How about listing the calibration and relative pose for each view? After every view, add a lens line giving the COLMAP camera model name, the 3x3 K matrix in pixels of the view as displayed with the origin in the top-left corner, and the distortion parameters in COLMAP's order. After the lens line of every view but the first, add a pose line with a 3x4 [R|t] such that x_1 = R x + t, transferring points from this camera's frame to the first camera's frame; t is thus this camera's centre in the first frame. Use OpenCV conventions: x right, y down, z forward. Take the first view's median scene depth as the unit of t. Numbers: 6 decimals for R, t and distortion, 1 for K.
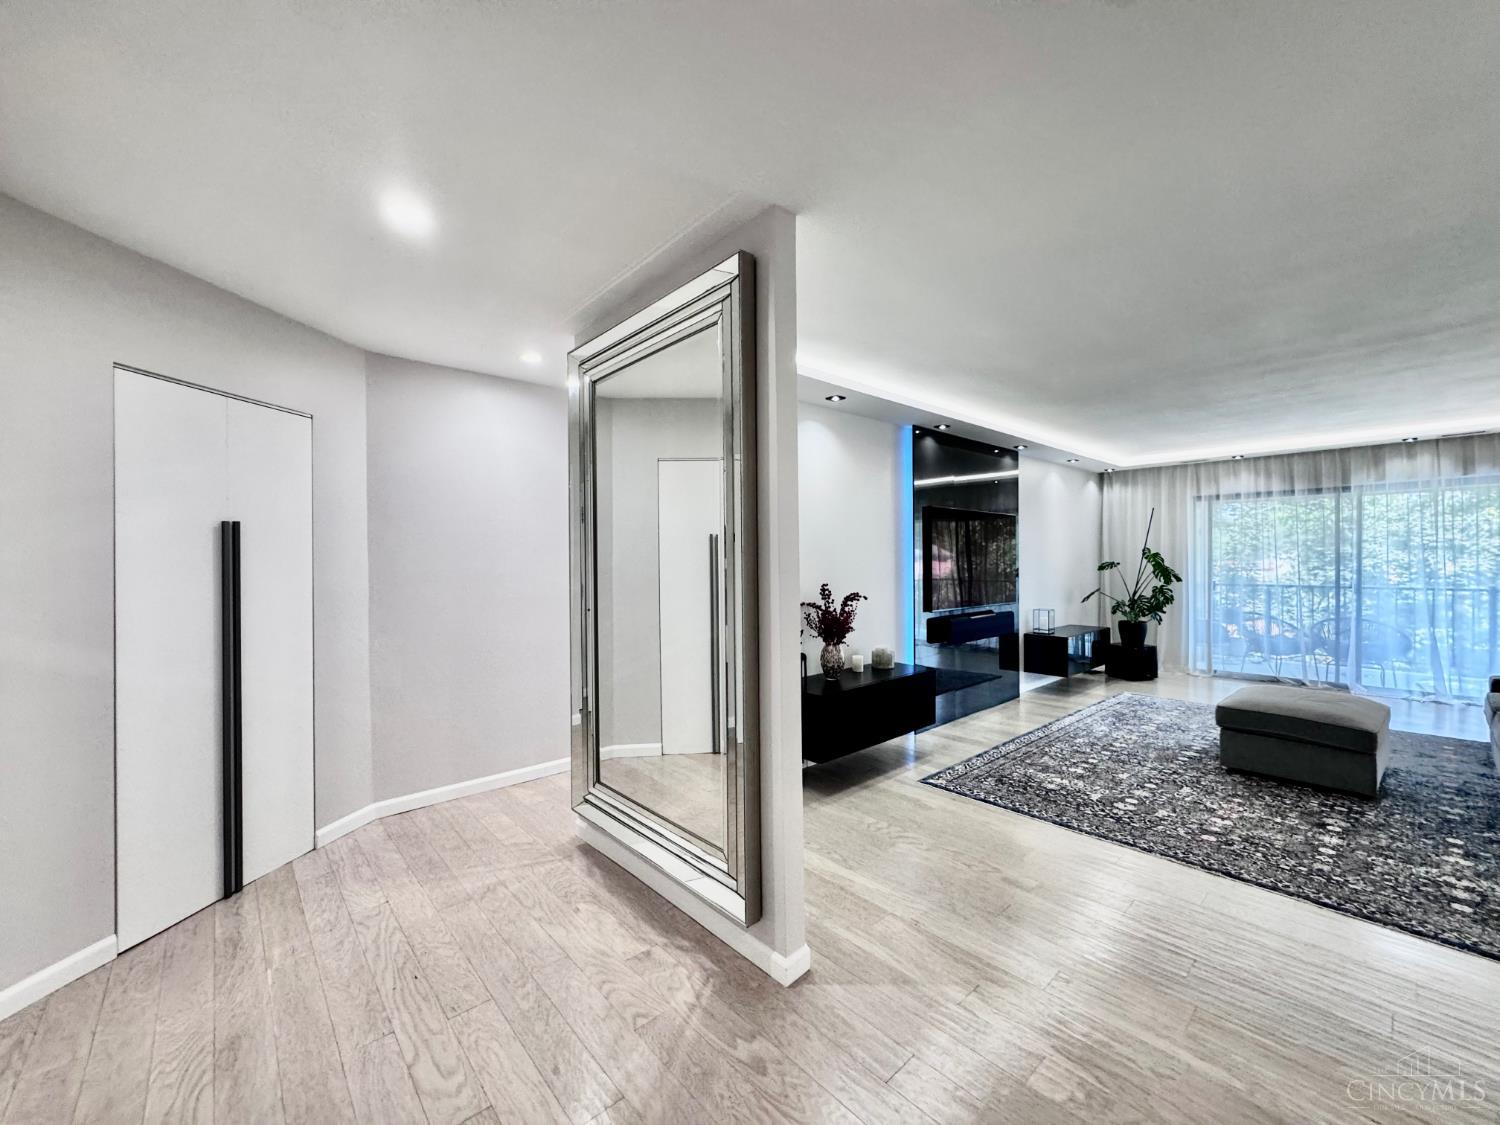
lens RADIAL K [[600.1, 0, 747.1], [0, 600.1, 559.9], [0, 0, 1]] dist [-0.004087, 0.000081]
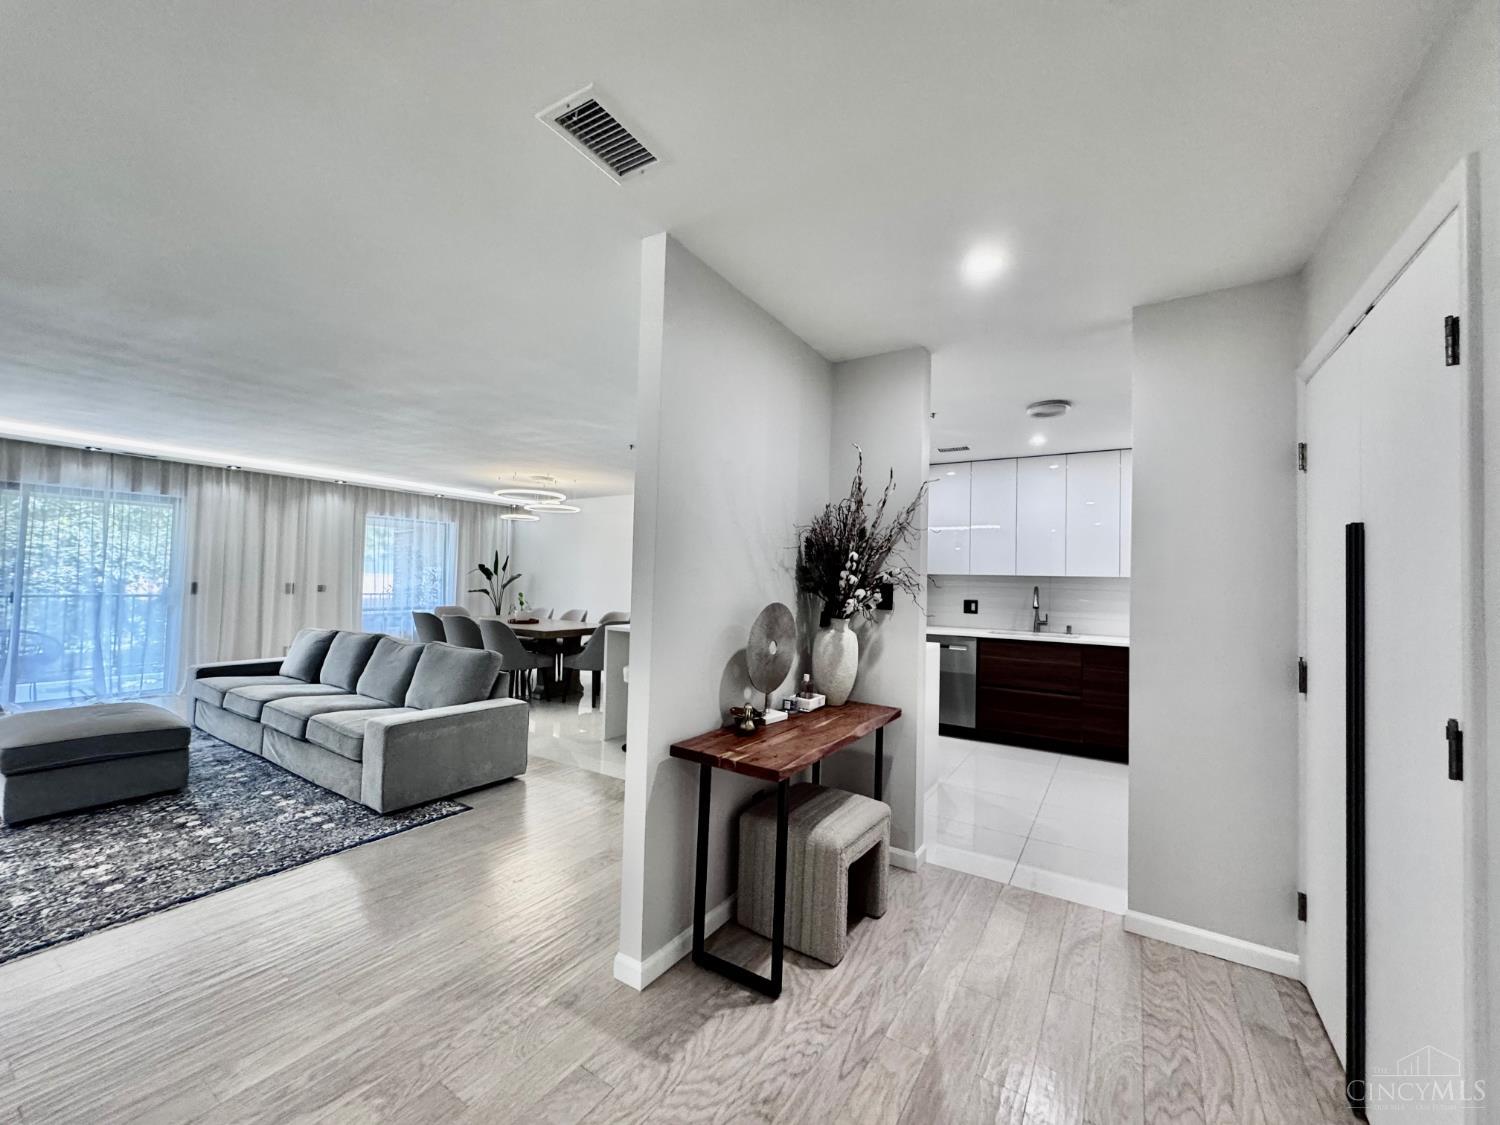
lens RADIAL K [[600.1, 0, 748.8], [0, 600.1, 566.0], [0, 0, 1]] dist [-0.004087, 0.000081]
pose [[-0.272264, 0.023028, 0.961947, -0.299870], [-0.024711, 0.999217, -0.030915, 0.004386], [-0.961905, -0.032188, -0.271482, 0.348211]]
